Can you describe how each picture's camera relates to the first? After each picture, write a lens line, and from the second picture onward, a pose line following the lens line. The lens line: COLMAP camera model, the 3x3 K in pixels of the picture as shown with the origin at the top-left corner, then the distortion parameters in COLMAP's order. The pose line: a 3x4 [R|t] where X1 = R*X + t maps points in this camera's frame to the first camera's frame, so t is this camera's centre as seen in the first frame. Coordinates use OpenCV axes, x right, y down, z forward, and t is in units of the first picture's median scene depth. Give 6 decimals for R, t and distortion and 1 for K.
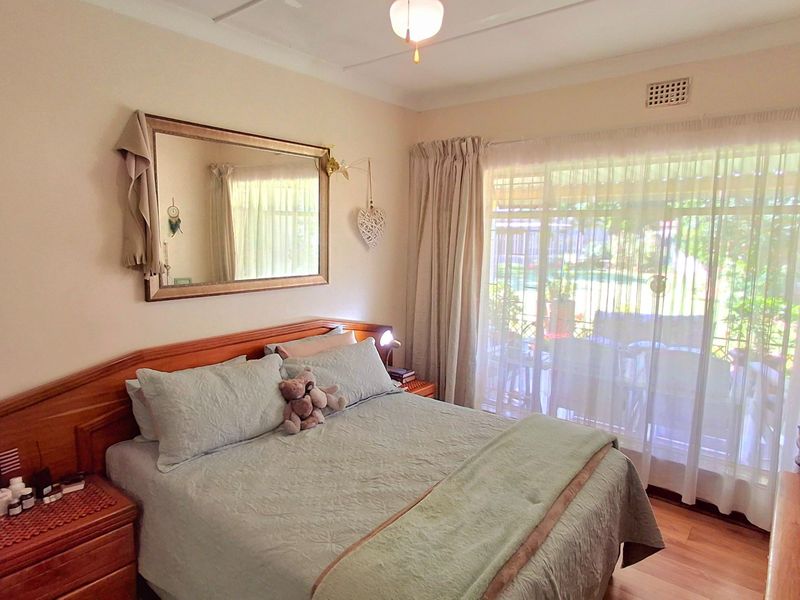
lens RADIAL K [[486.2, 0, 400.0], [0, 486.2, 298.0], [0, 0, 1]] dist [-0.005307, 0.007977]
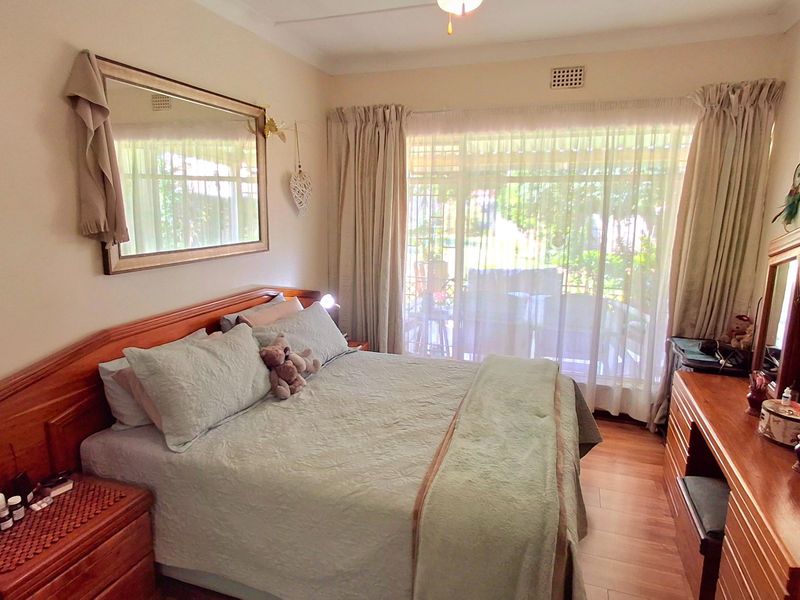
lens RADIAL K [[486.2, 0, 395.7], [0, 486.2, 297.4], [0, 0, 1]] dist [-0.005307, 0.007977]
pose [[0.940846, -0.070430, 0.331433, -0.312256], [0.050656, 0.996403, 0.067939, 0.014962], [-0.335025, -0.047131, 0.941030, -0.006503]]
